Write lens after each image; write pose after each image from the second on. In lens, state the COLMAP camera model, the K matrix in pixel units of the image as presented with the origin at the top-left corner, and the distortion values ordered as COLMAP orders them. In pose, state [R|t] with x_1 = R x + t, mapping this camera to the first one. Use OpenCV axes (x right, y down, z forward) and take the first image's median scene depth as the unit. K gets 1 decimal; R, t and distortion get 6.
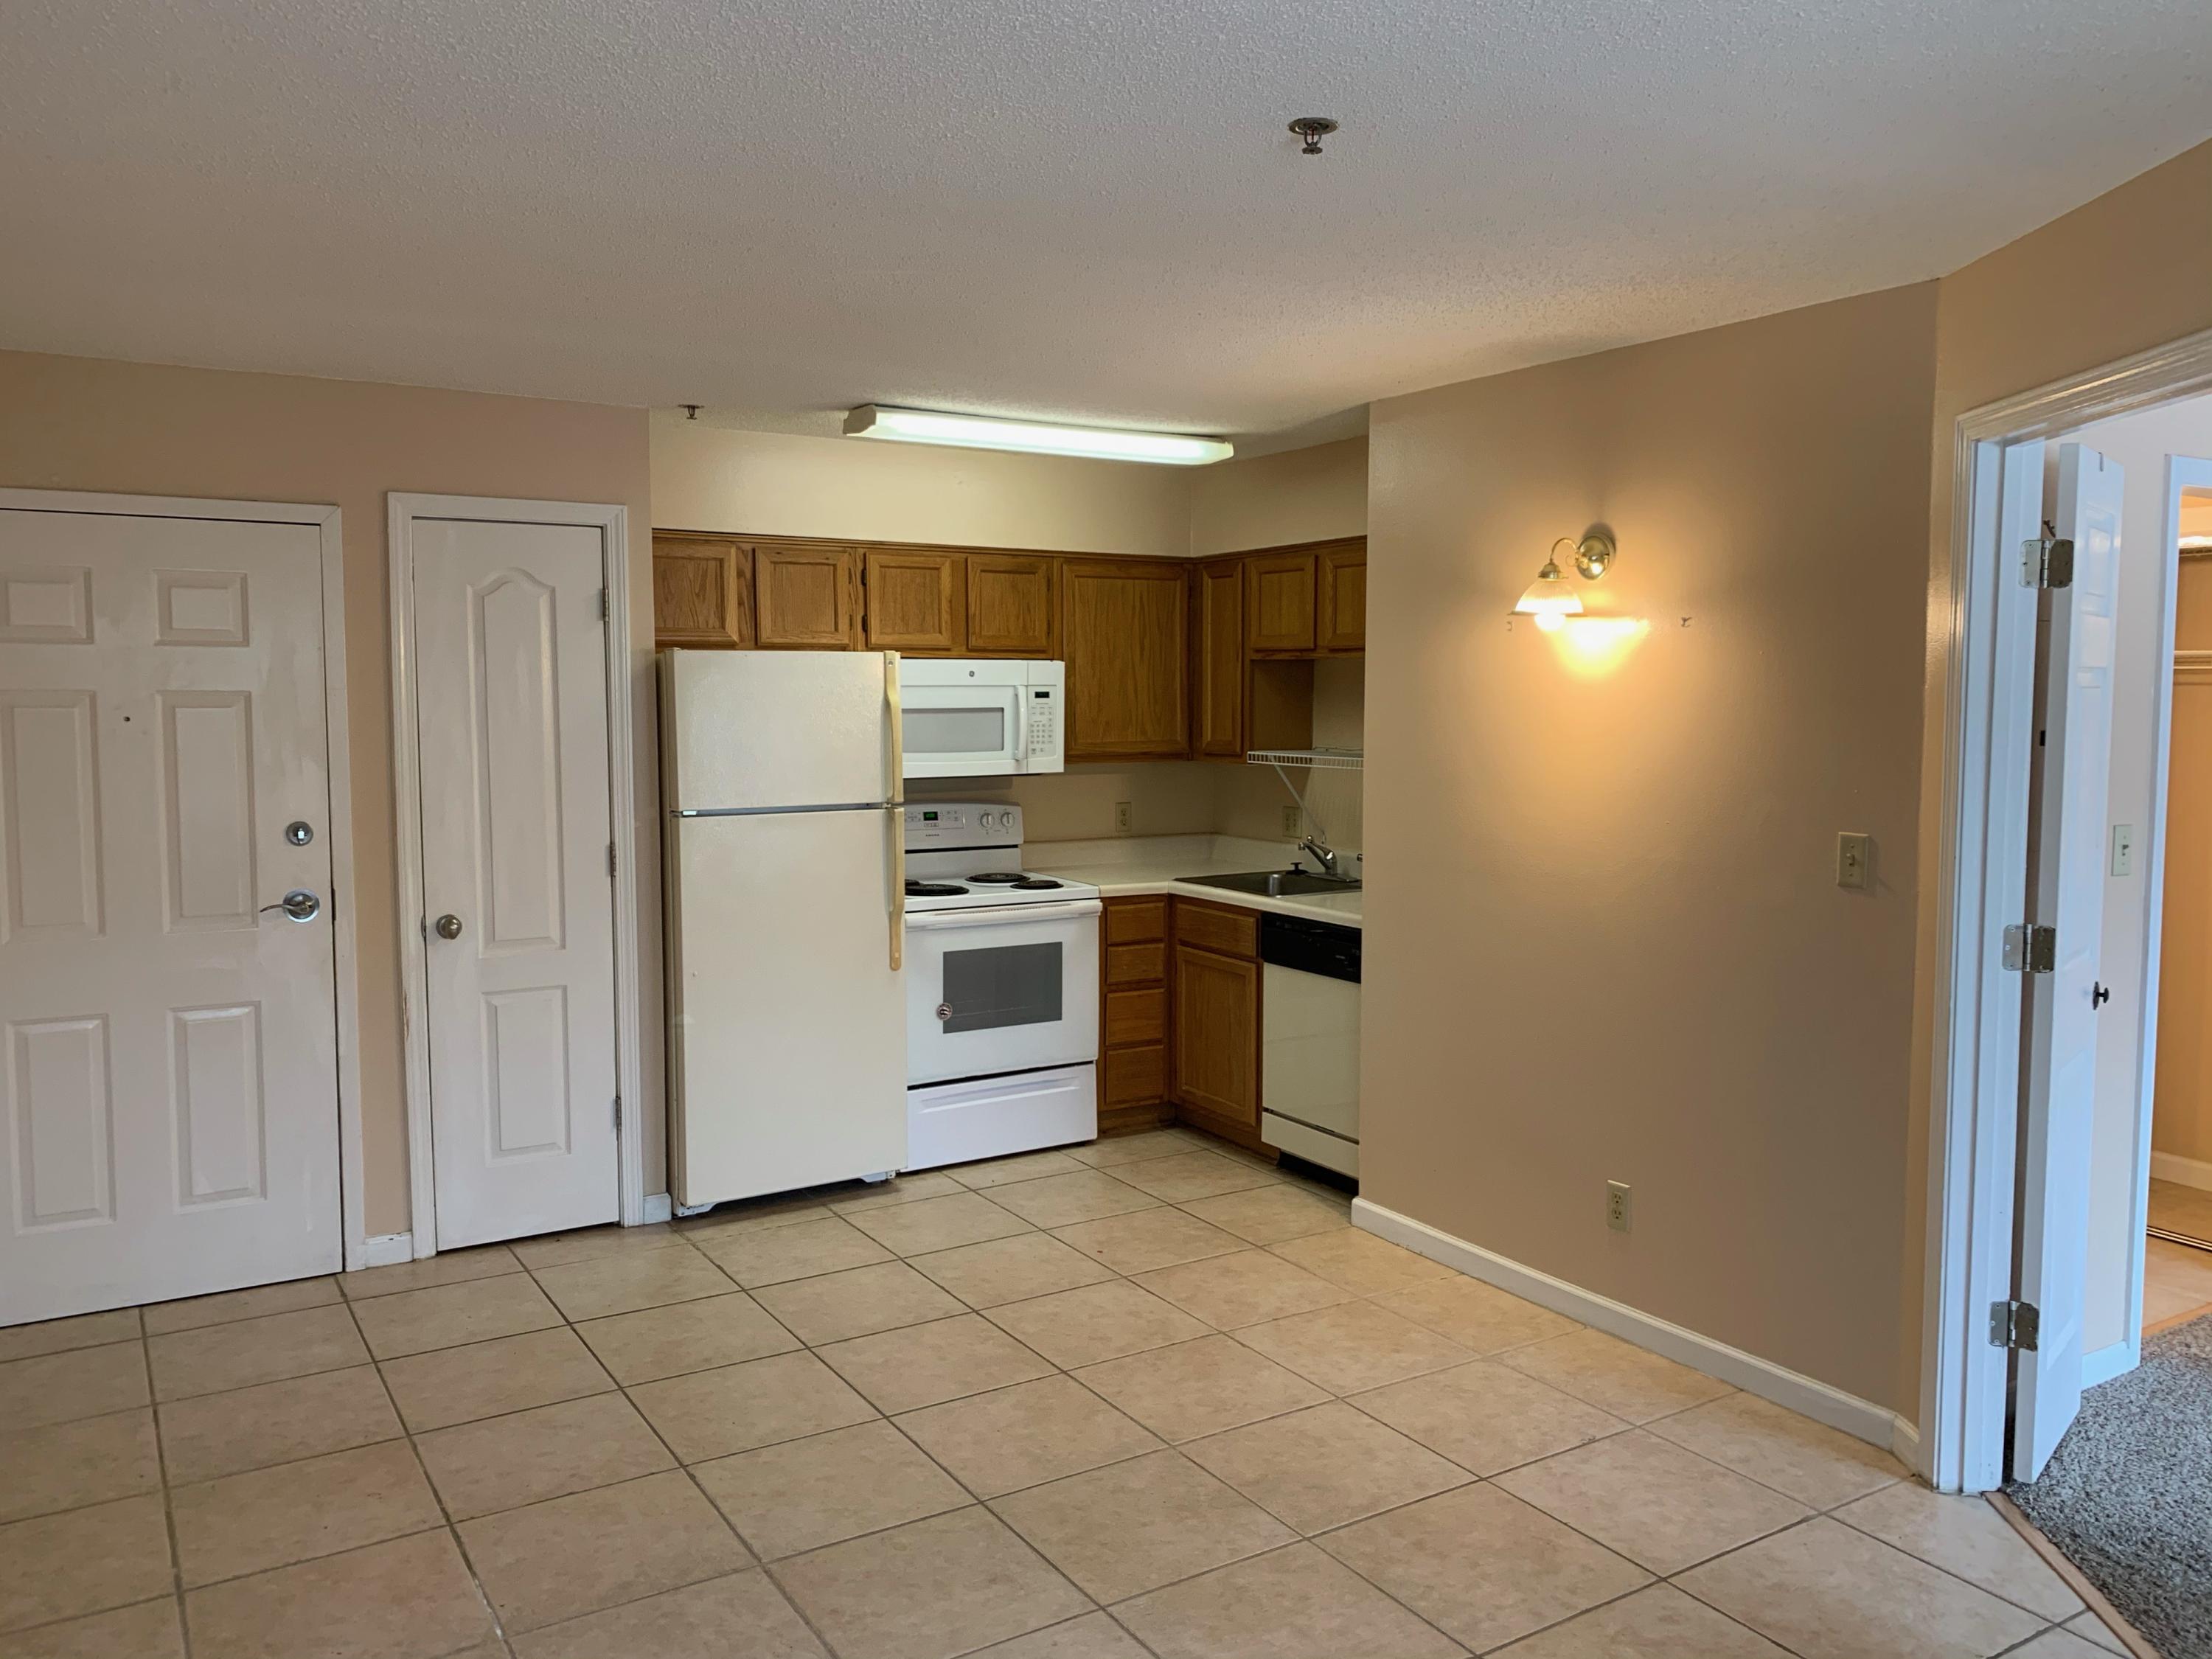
lens RADIAL K [[1693.2, 0, 1109.7], [0, 1693.2, 819.6], [0, 0, 1]] dist [0.129521, -0.230757]
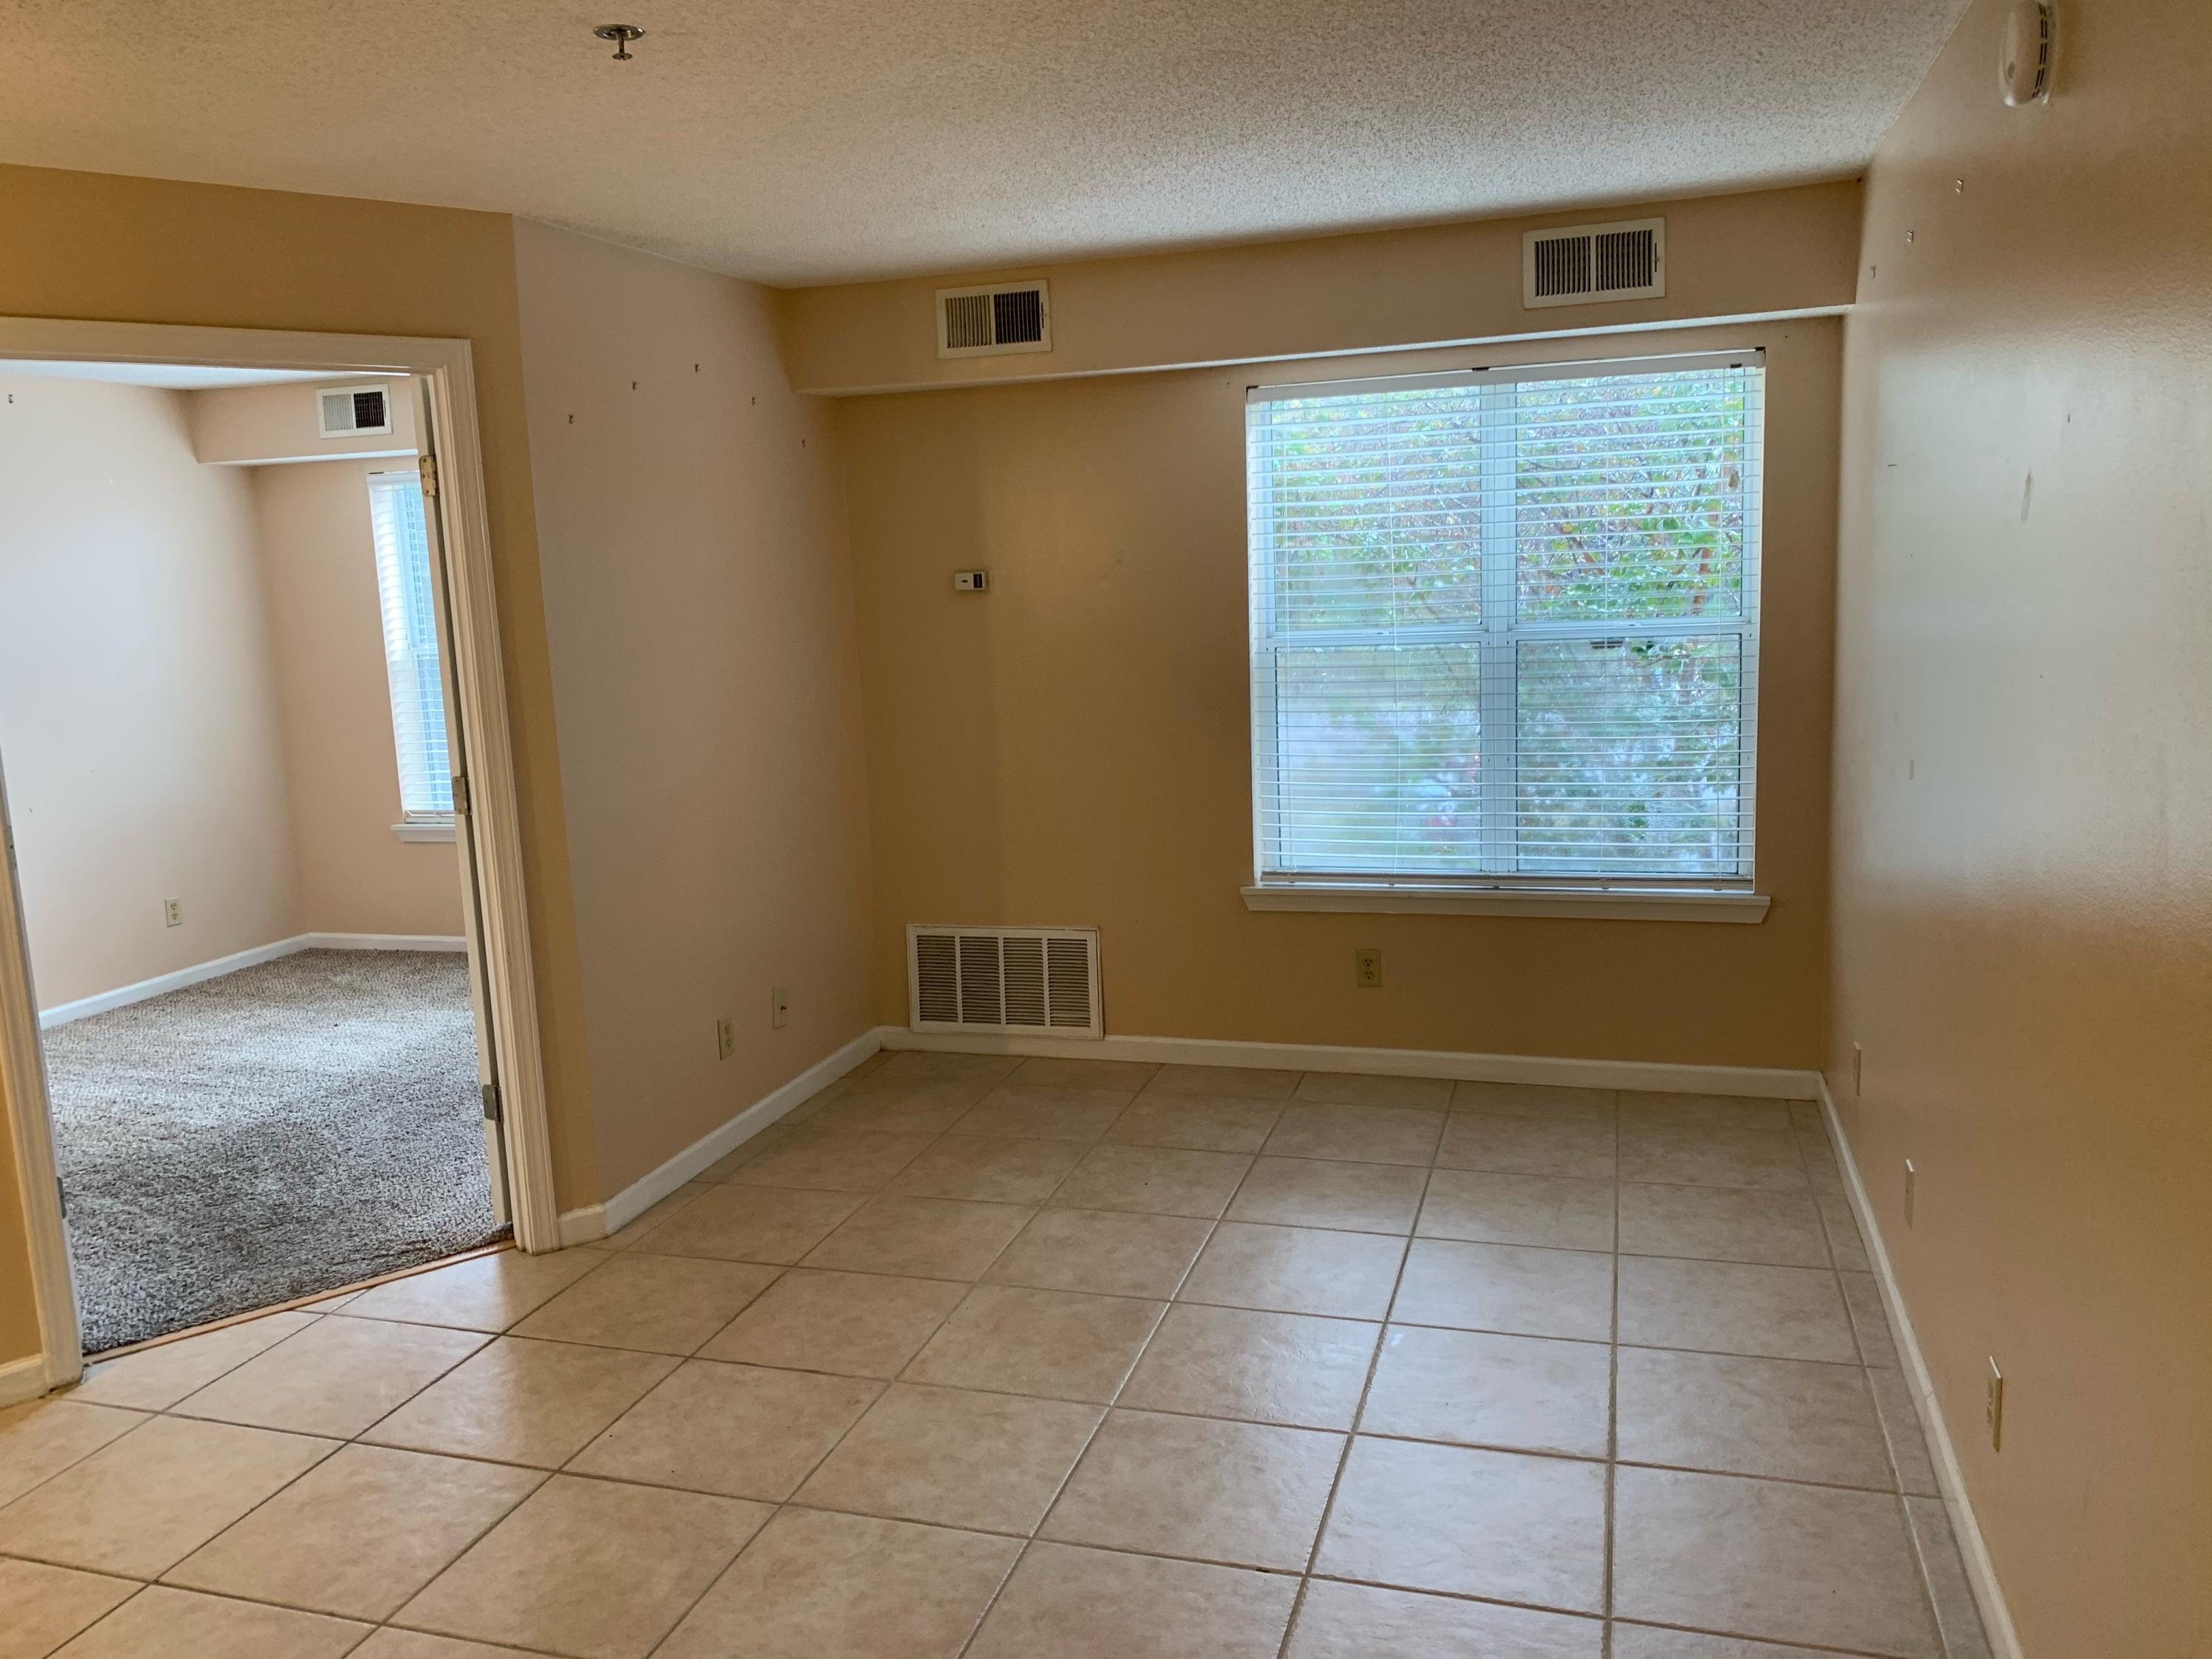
lens RADIAL K [[1703.0, 0, 1096.0], [0, 1703.0, 824.0], [0, 0, 1]] dist [-0.000309, 0.002429]
pose [[-0.658509, -0.092966, 0.746809, -0.435358], [0.099044, 0.973004, 0.208457, -0.059160], [-0.746027, 0.211238, -0.631523, 0.746695]]
